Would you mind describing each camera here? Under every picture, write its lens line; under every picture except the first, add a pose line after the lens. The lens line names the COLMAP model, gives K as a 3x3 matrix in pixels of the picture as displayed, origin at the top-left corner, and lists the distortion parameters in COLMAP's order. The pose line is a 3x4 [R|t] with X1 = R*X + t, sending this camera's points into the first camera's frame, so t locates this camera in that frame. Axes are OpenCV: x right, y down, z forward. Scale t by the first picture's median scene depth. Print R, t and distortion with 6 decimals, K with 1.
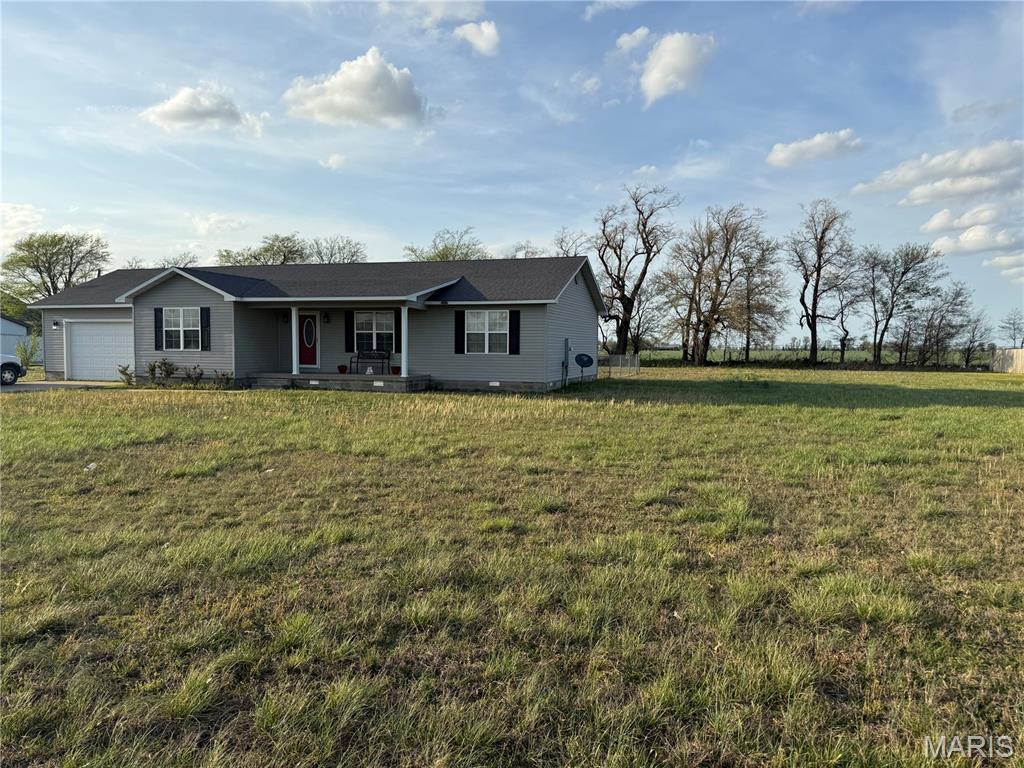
lens RADIAL K [[745.3, 0, 553.3], [0, 745.3, 384.3], [0, 0, 1]] dist [0.060549, -0.107851]
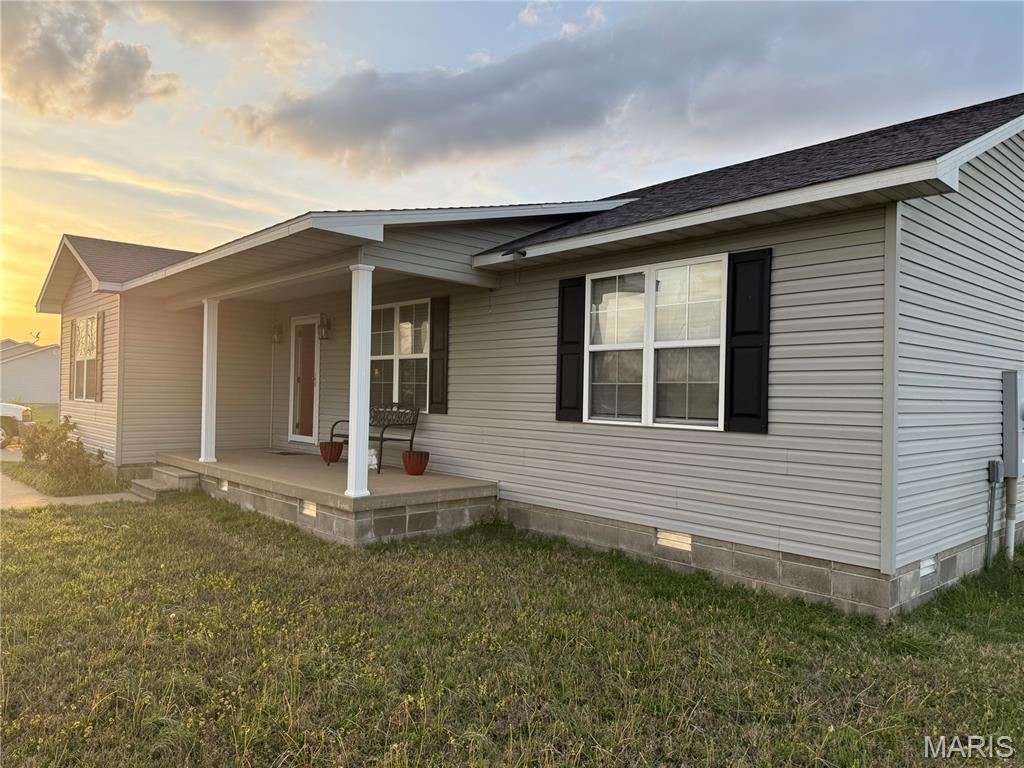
lens RADIAL K [[729.7, 0, 507.4], [0, 729.7, 383.7], [0, 0, 1]] dist [0.058387, -0.031346]
pose [[0.847051, 0.003096, -0.531503, 0.008219], [-0.045818, 0.996686, -0.067213, -0.034713], [0.529533, 0.081285, 0.844386, 0.728862]]
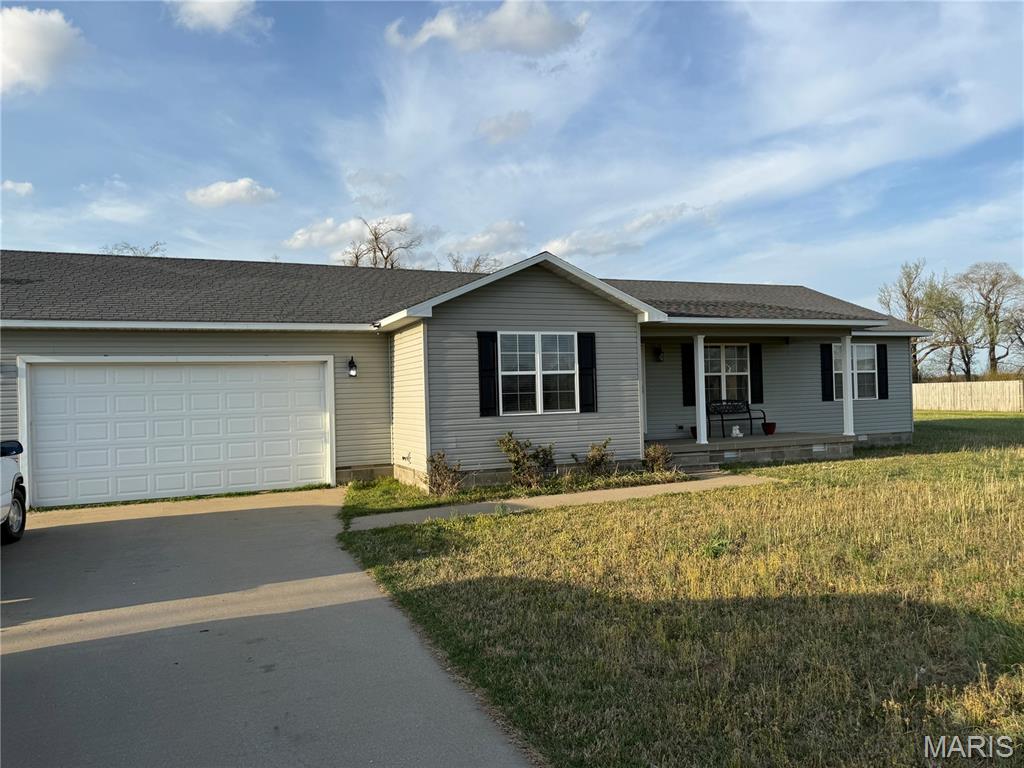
lens RADIAL K [[729.7, 0, 507.4], [0, 729.7, 383.7], [0, 0, 1]] dist [0.058387, -0.031346]
pose [[0.765066, -0.019069, 0.643670, -0.837169], [0.066411, 0.996568, -0.049413, -0.042428], [-0.640519, 0.080551, 0.763706, 0.627918]]
